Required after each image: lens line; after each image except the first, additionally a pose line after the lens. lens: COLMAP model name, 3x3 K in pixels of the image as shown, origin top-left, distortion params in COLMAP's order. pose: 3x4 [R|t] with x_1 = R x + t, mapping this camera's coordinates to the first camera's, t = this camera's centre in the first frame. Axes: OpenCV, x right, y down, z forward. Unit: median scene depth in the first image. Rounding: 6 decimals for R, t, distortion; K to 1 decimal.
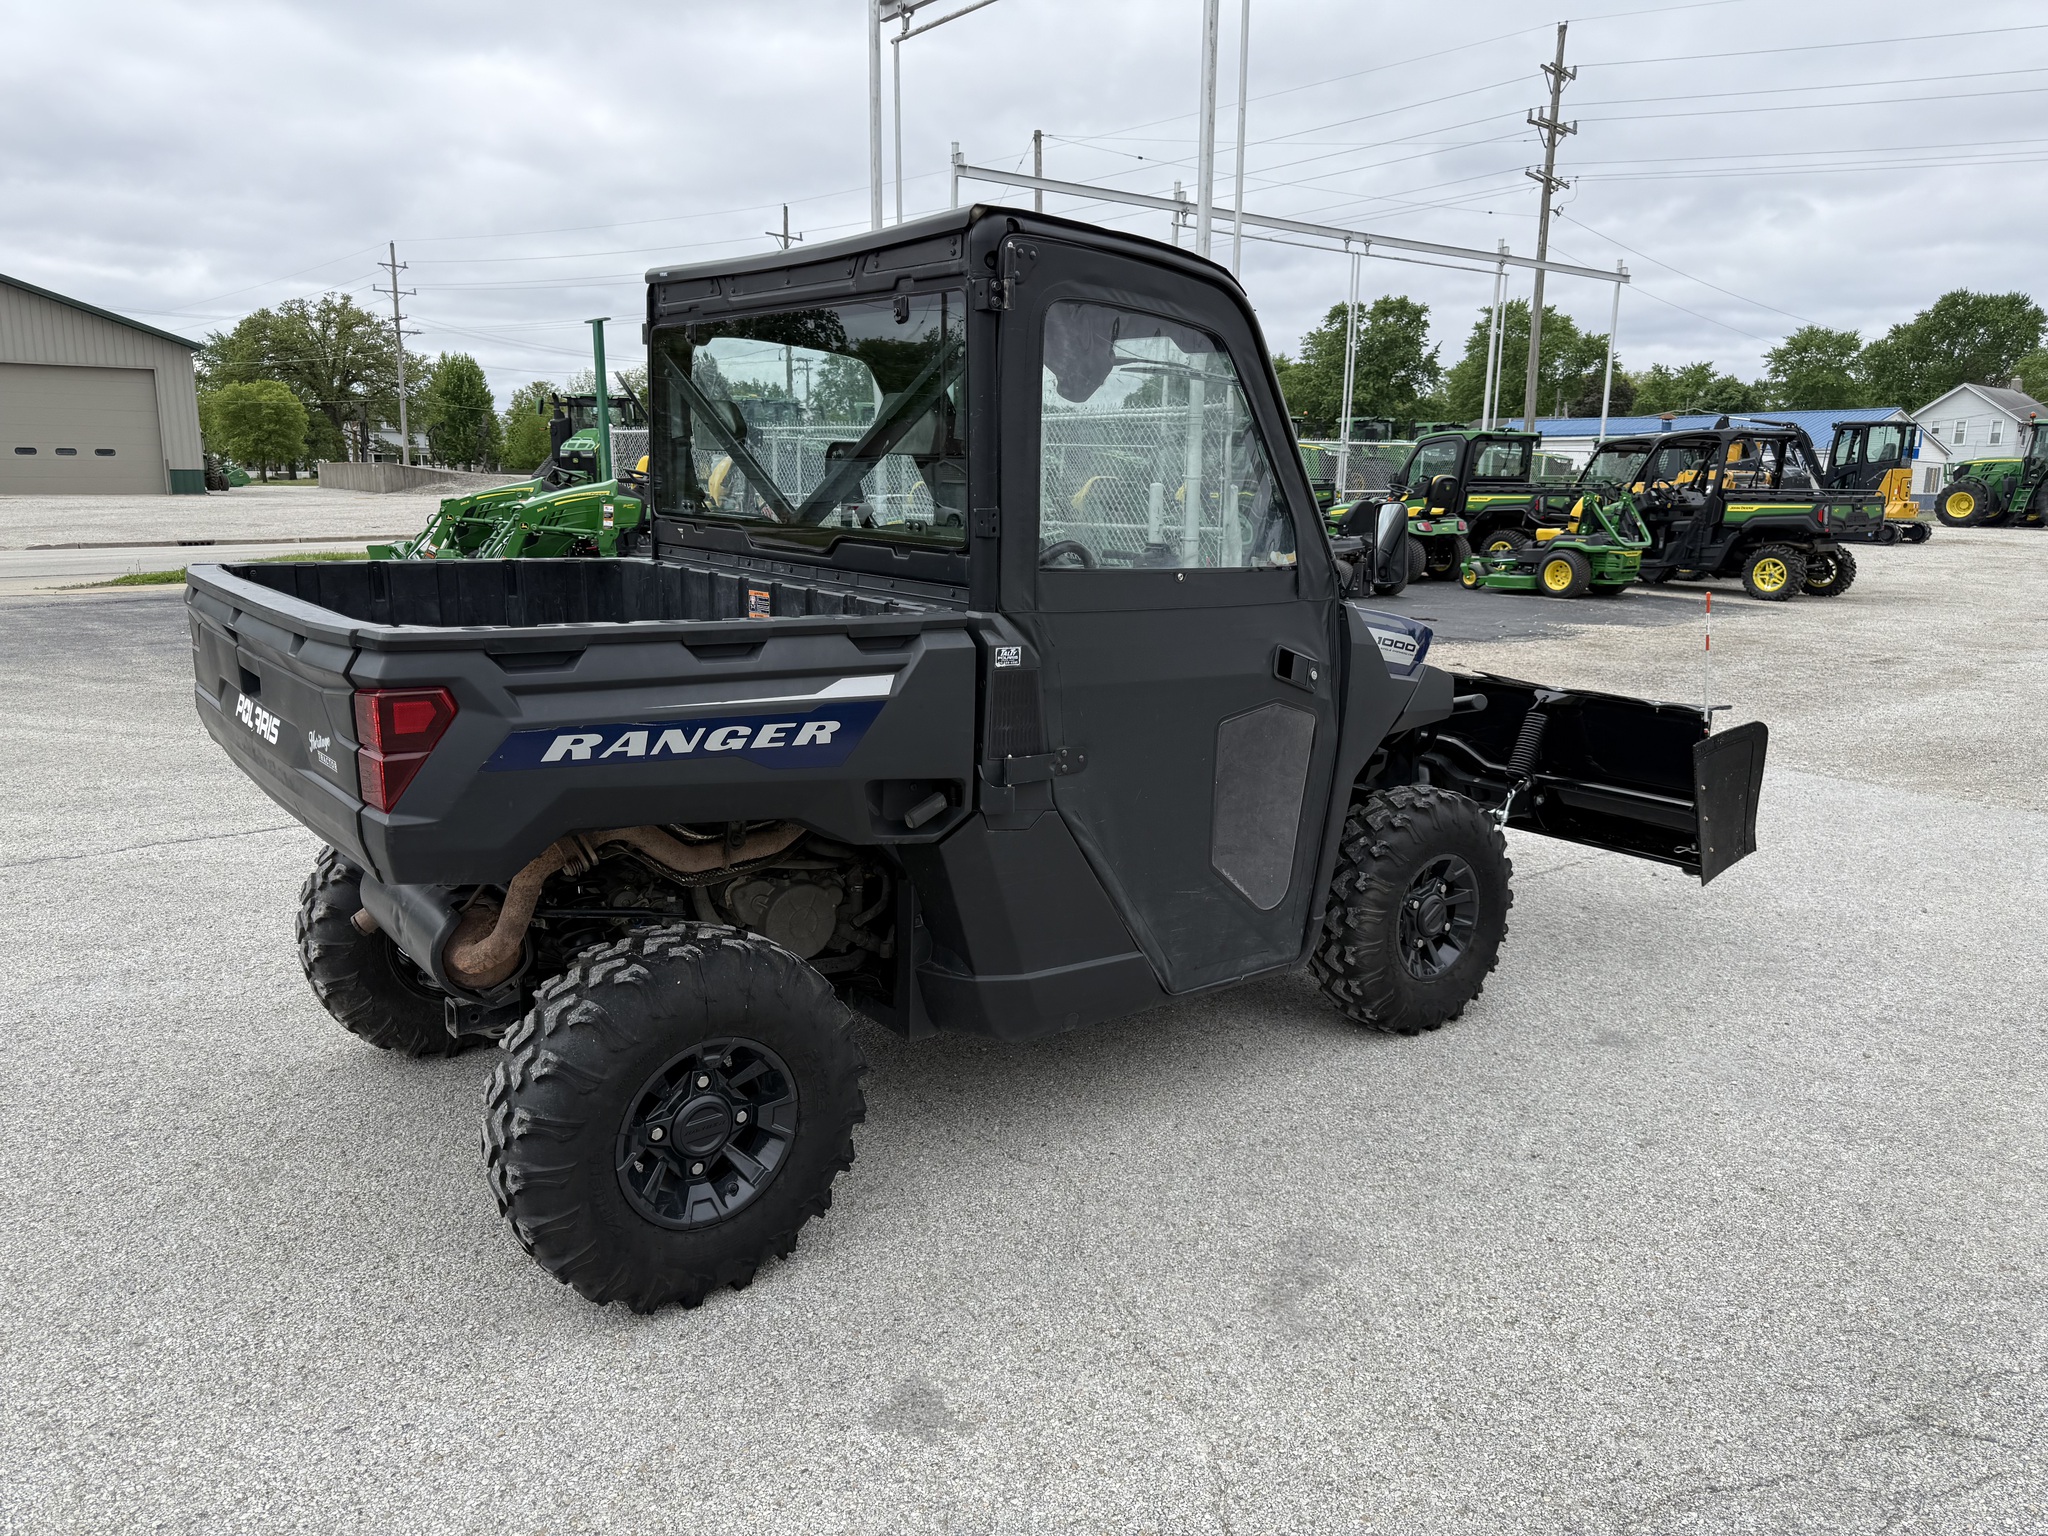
lens RADIAL K [[1440.2, 0, 1022.7], [0, 1440.2, 772.6], [0, 0, 1]] dist [0.009659, -0.006370]
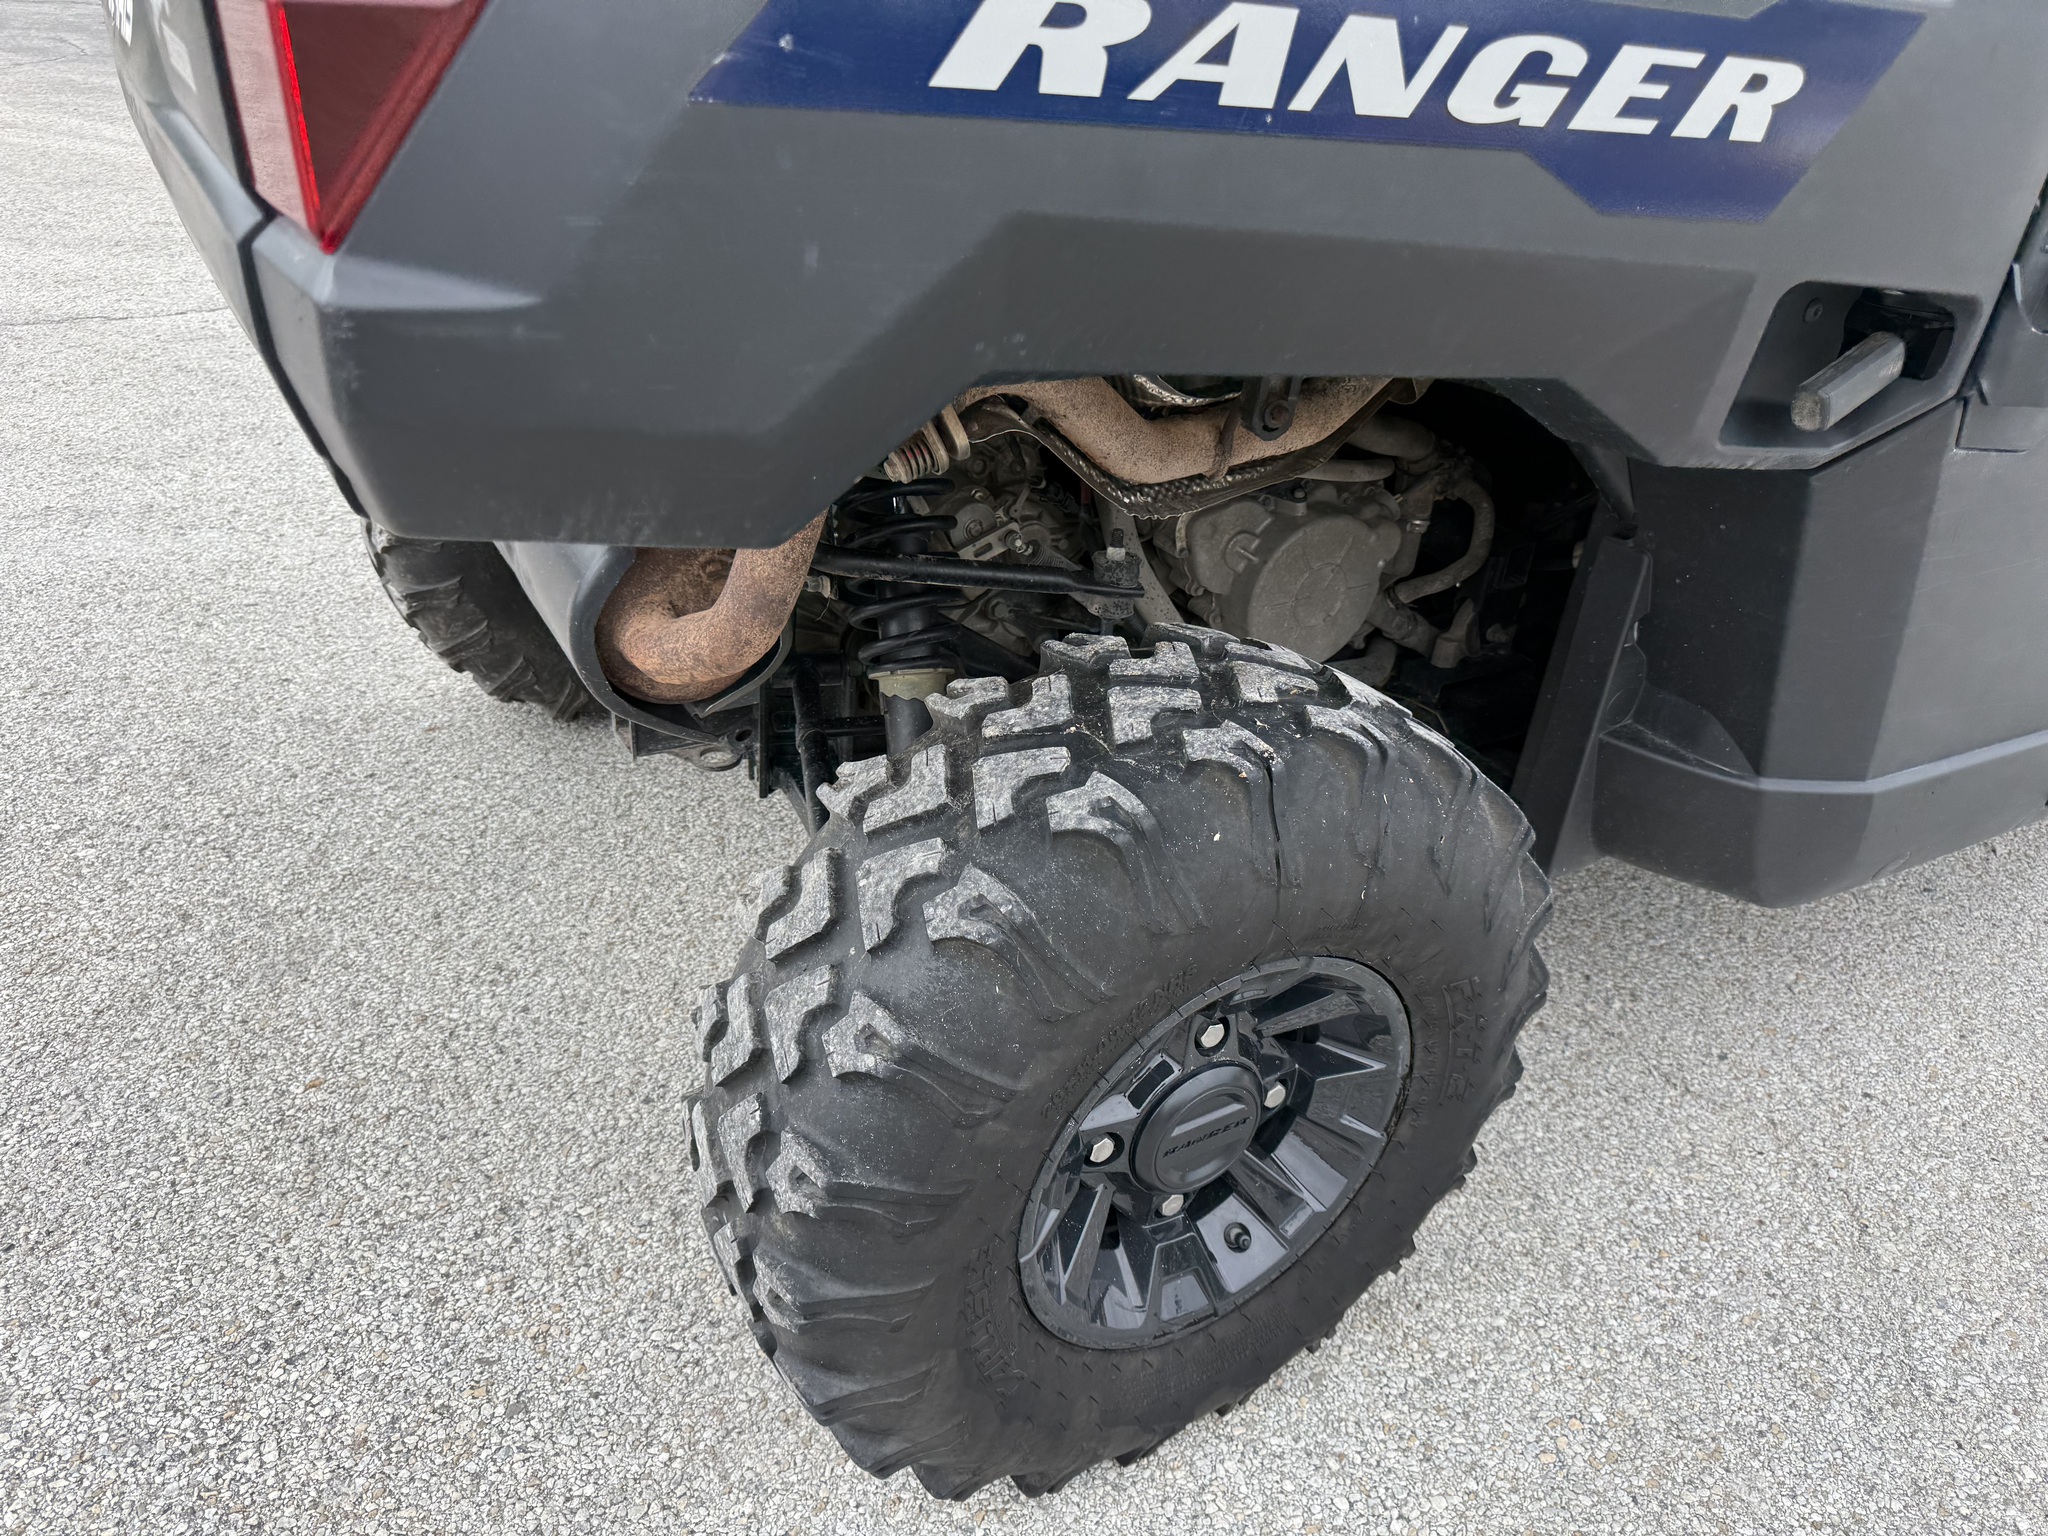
lens RADIAL K [[1388.4, 0, 1027.7], [0, 1388.4, 824.2], [0, 0, 1]] dist [0.008509, -0.005344]
pose [[0.990947, 0.111247, -0.075149, -0.221532], [-0.077528, 0.931196, 0.356179, 0.019070], [0.109602, -0.347128, 0.931391, 0.571845]]
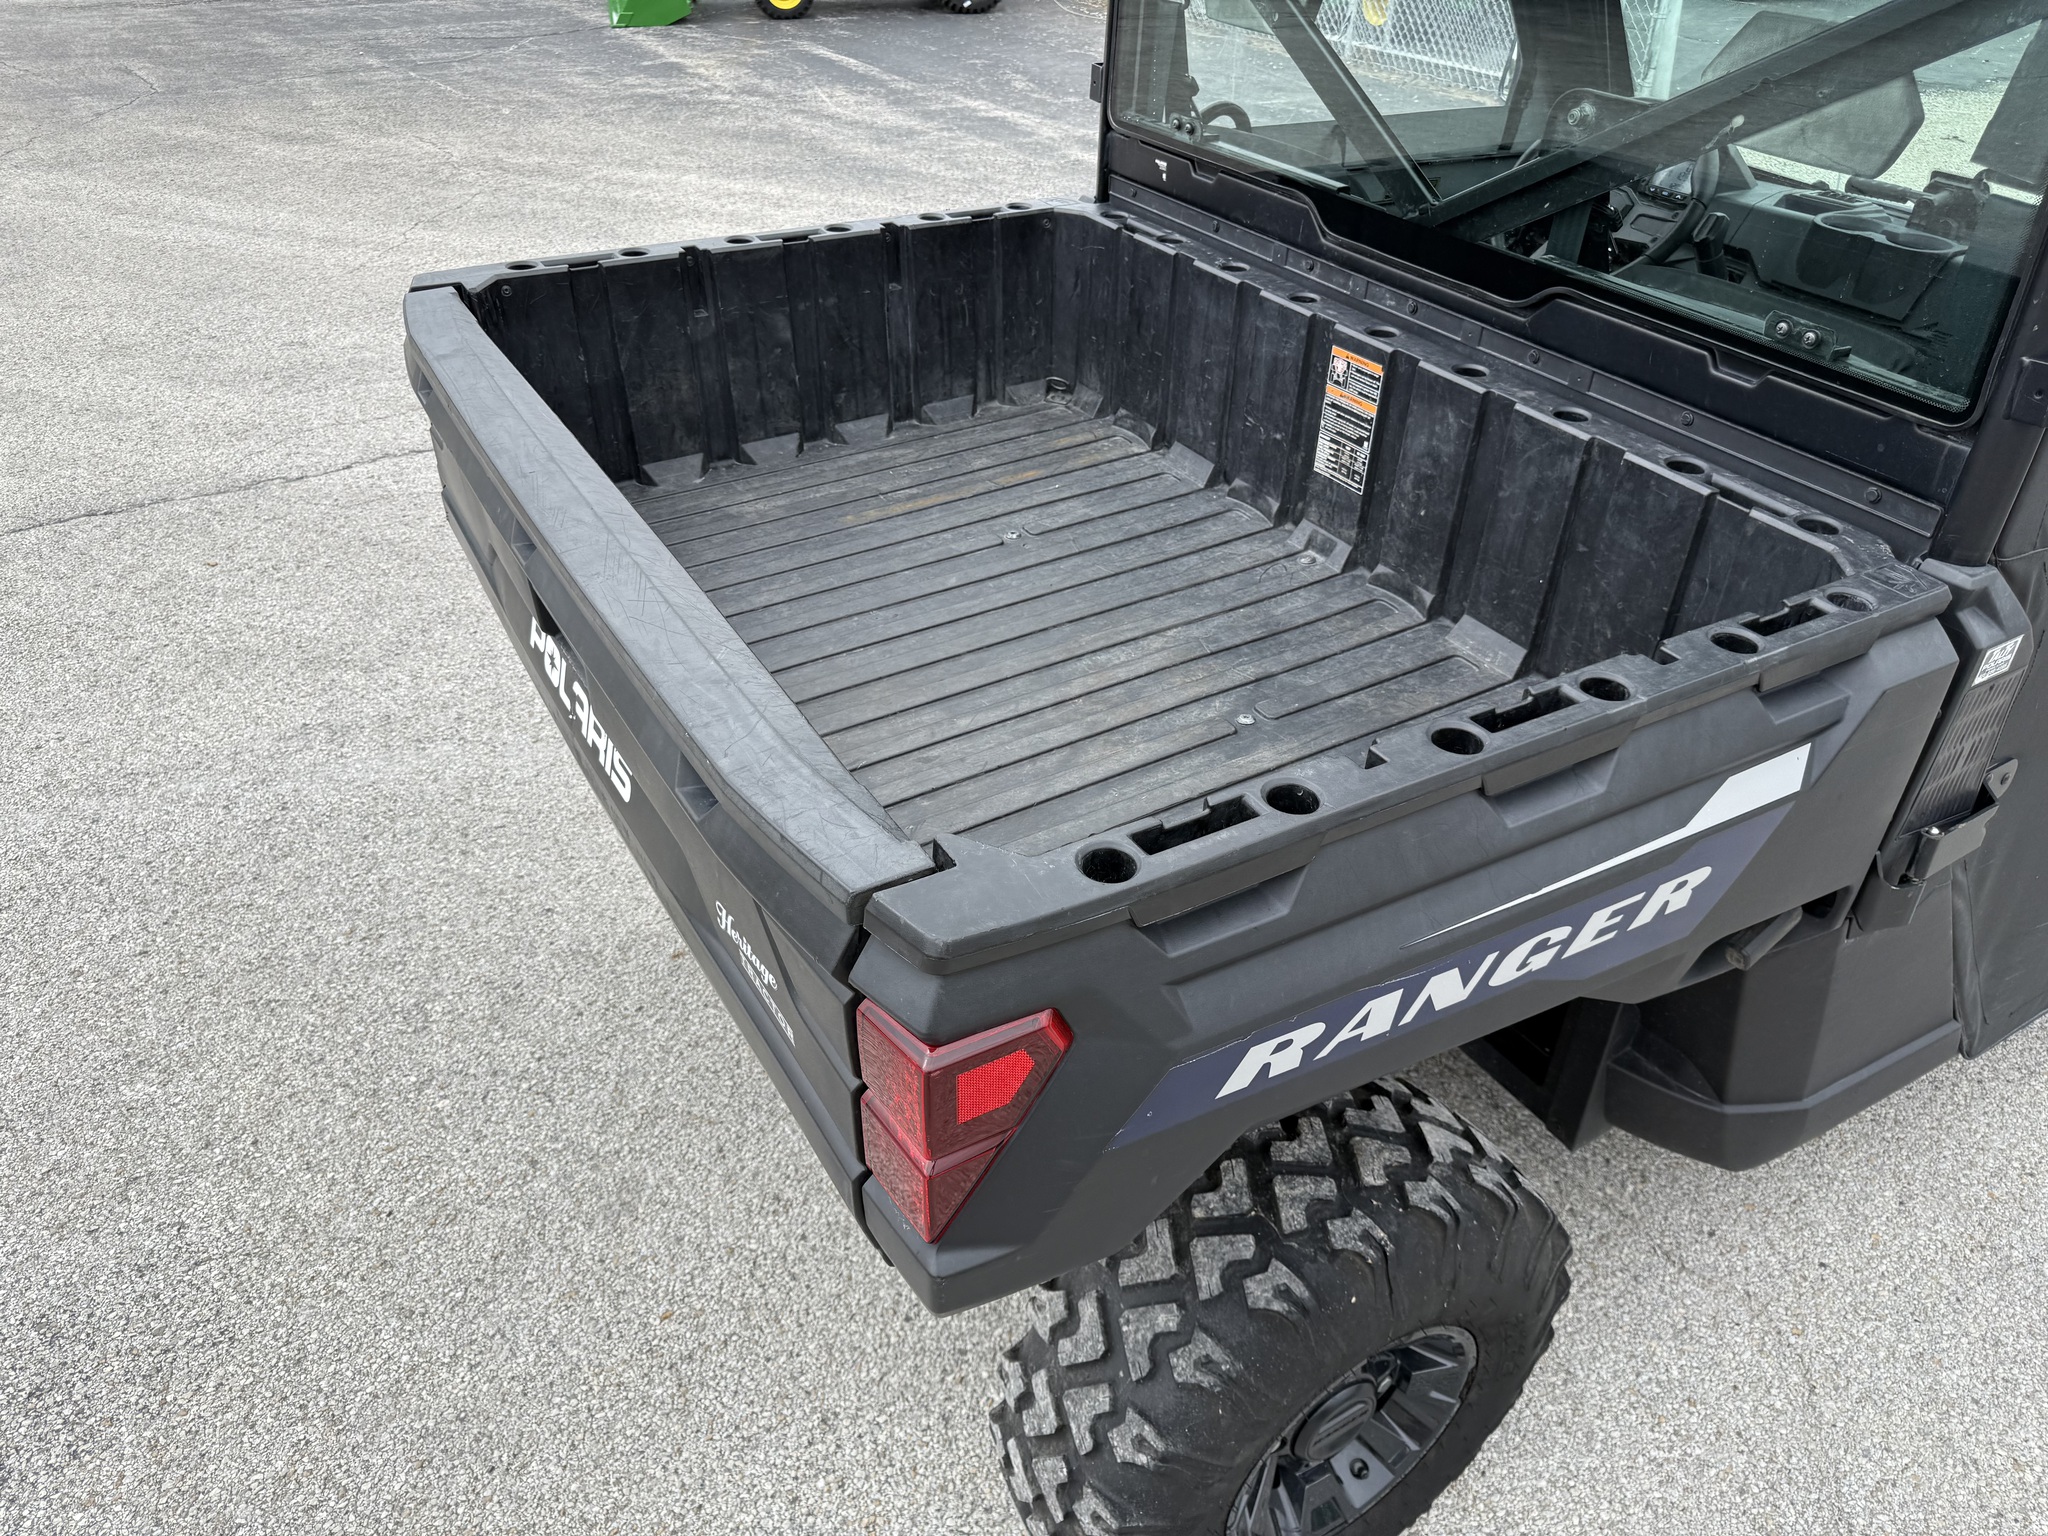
lens RADIAL K [[1355.2, 0, 1041.5], [0, 1355.2, 827.7], [0, 0, 1]] dist [0.011800, -0.004751]
pose [[0.992998, 0.074070, -0.092024, -0.276685], [-0.027167, 0.901312, 0.432317, -0.211082], [0.114964, -0.426790, 0.897014, 0.499689]]
